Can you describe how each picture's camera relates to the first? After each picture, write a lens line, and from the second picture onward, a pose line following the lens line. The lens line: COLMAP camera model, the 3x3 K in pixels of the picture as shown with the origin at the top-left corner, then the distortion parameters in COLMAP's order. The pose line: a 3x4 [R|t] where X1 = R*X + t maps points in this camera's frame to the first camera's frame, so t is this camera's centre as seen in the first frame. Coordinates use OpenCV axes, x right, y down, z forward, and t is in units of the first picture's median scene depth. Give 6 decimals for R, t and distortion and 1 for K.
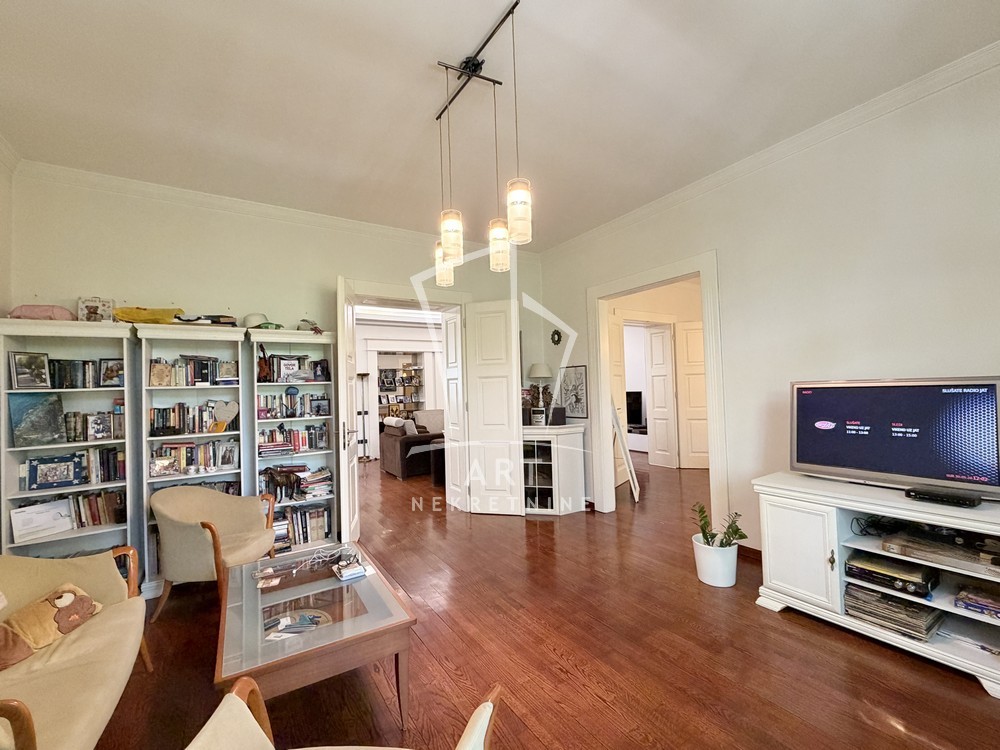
lens RADIAL K [[398.8, 0, 495.6], [0, 398.8, 375.6], [0, 0, 1]] dist [-0.001398, 0.000310]
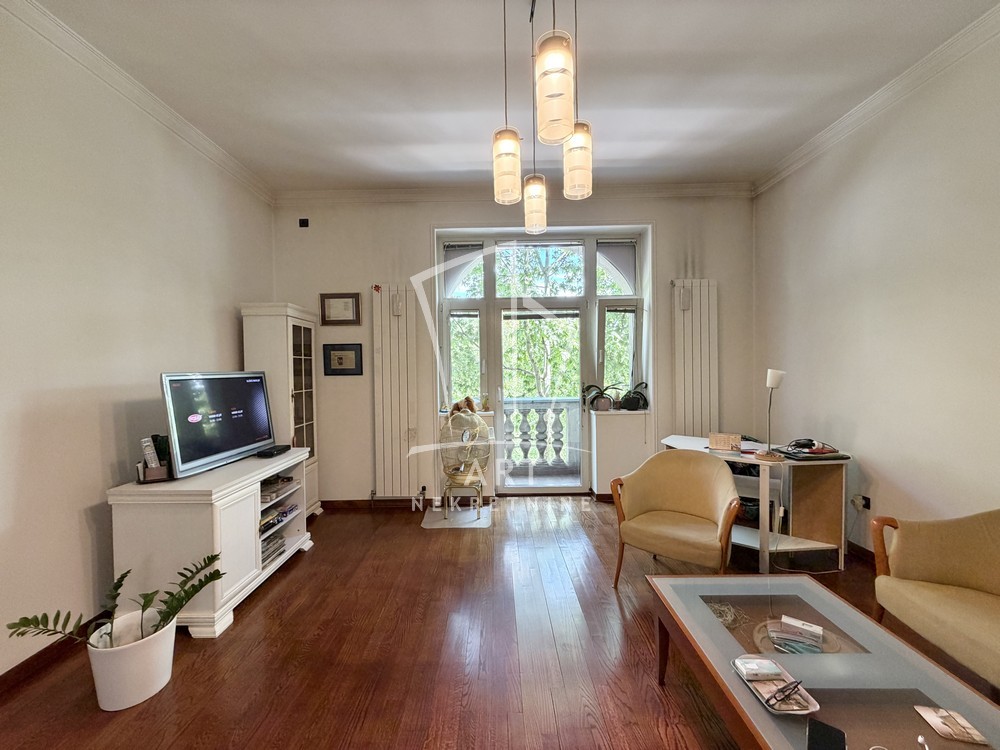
lens RADIAL K [[398.8, 0, 495.6], [0, 398.8, 375.6], [0, 0, 1]] dist [-0.001398, 0.000310]
pose [[-0.842114, 0.034831, 0.538173, -0.351529], [0.024858, 0.999358, -0.025783, 0.073977], [-0.538726, -0.008334, -0.842440, 1.639249]]
